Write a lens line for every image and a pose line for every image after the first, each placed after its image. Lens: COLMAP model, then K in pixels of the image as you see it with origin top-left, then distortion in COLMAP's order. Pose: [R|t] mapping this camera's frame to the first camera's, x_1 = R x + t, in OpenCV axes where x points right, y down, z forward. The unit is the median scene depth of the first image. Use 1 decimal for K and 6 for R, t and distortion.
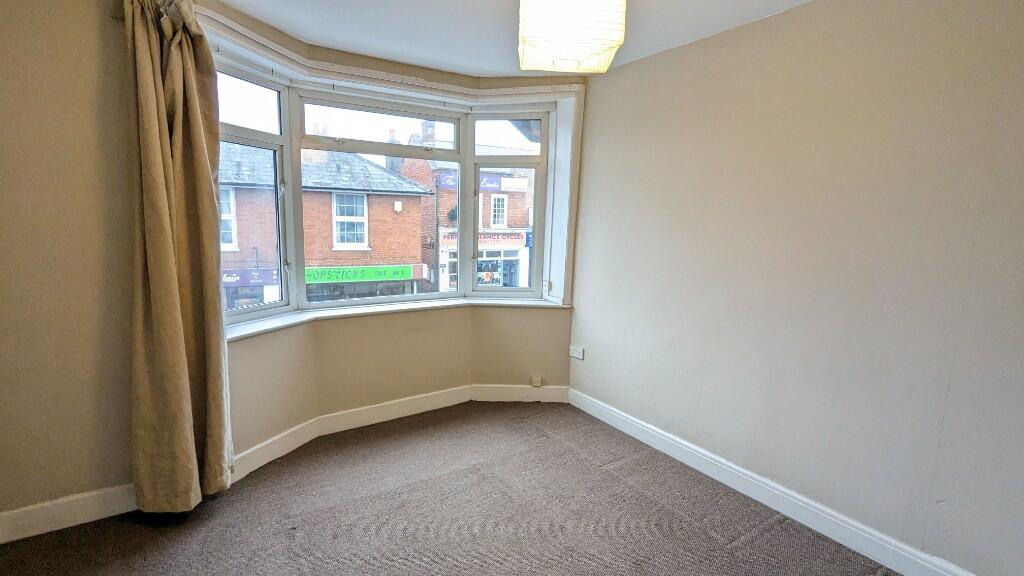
lens RADIAL K [[489.3, 0, 507.6], [0, 489.3, 287.2], [0, 0, 1]] dist [-0.001220, -0.001223]
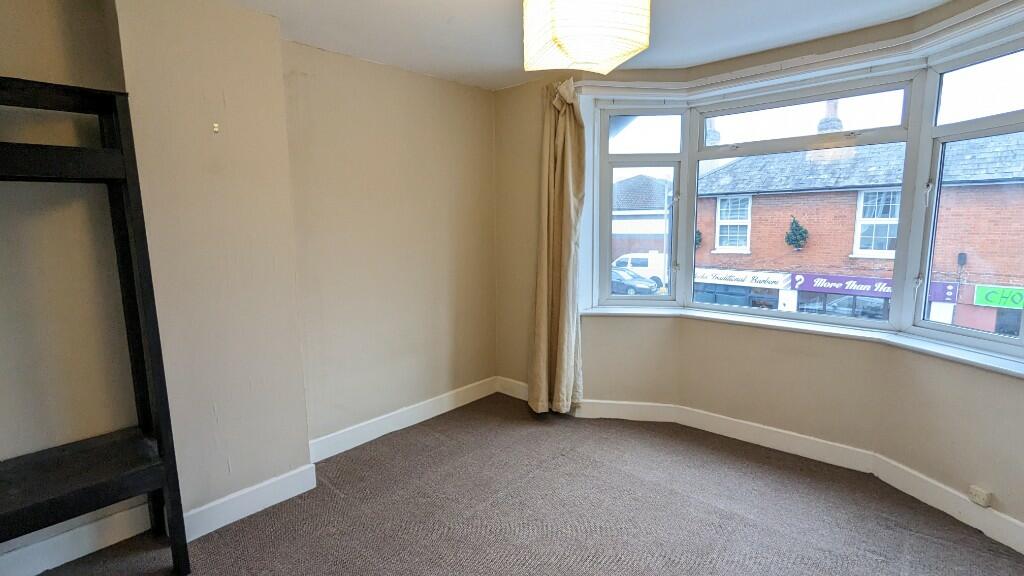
lens RADIAL K [[489.3, 0, 507.6], [0, 489.3, 287.2], [0, 0, 1]] dist [-0.001220, -0.001223]
pose [[0.231493, 0.110402, -0.966552, 0.535919], [-0.120055, 0.989187, 0.084234, -0.041456], [0.965400, 0.096540, 0.242244, 0.328729]]
